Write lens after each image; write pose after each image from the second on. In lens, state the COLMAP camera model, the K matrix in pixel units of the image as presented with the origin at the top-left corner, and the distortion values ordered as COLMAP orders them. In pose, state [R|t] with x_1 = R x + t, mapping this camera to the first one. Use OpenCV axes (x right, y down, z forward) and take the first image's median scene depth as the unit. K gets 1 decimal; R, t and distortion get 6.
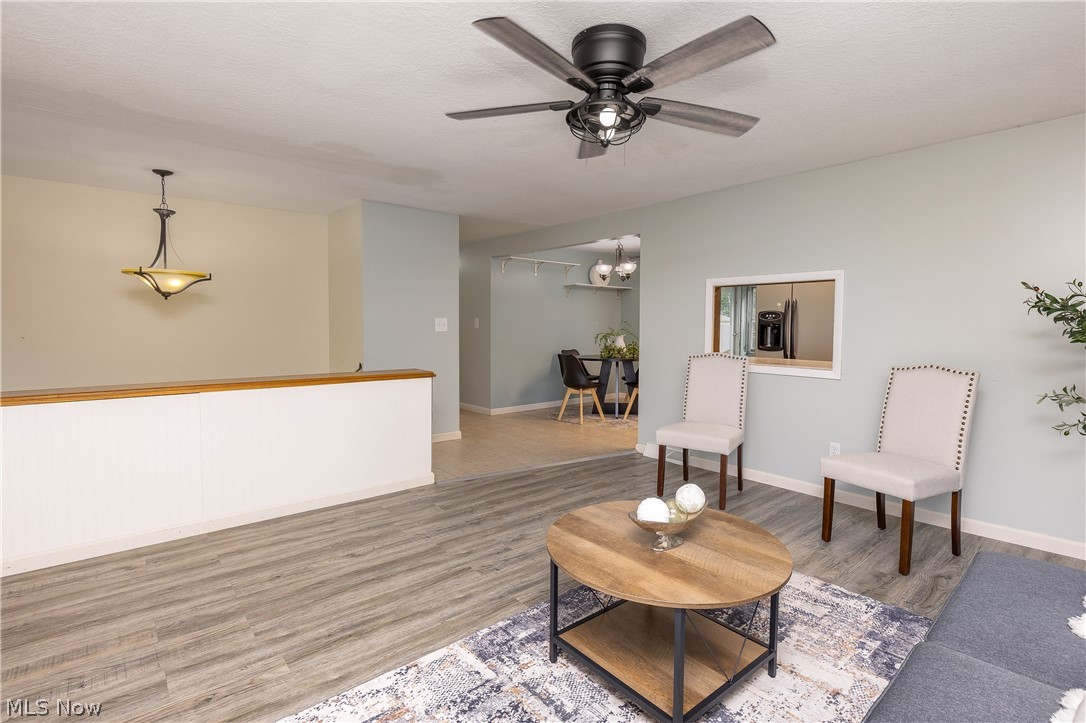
lens RADIAL K [[496.3, 0, 543.5], [0, 496.3, 354.7], [0, 0, 1]] dist [0.002961, 0.008392]
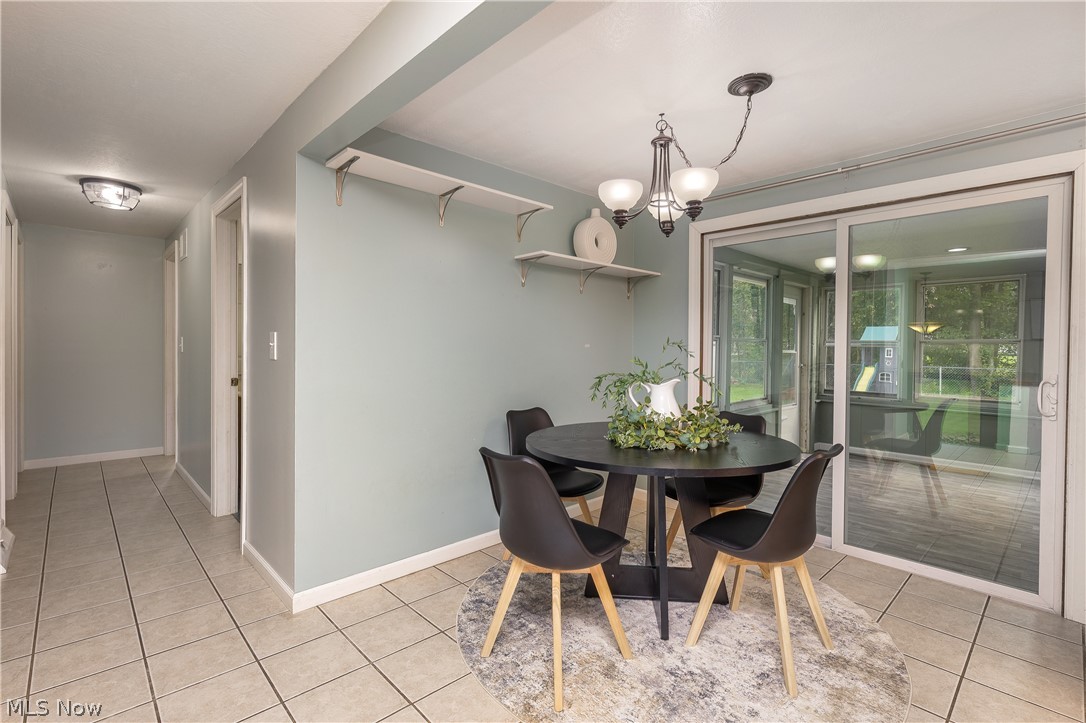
lens RADIAL K [[496.3, 0, 543.5], [0, 496.3, 354.7], [0, 0, 1]] dist [0.002961, 0.008392]
pose [[0.998149, 0.004310, 0.060658, 0.045732], [-0.001459, 0.998896, -0.046955, -0.040524], [-0.060794, 0.046779, 0.997054, 0.642858]]
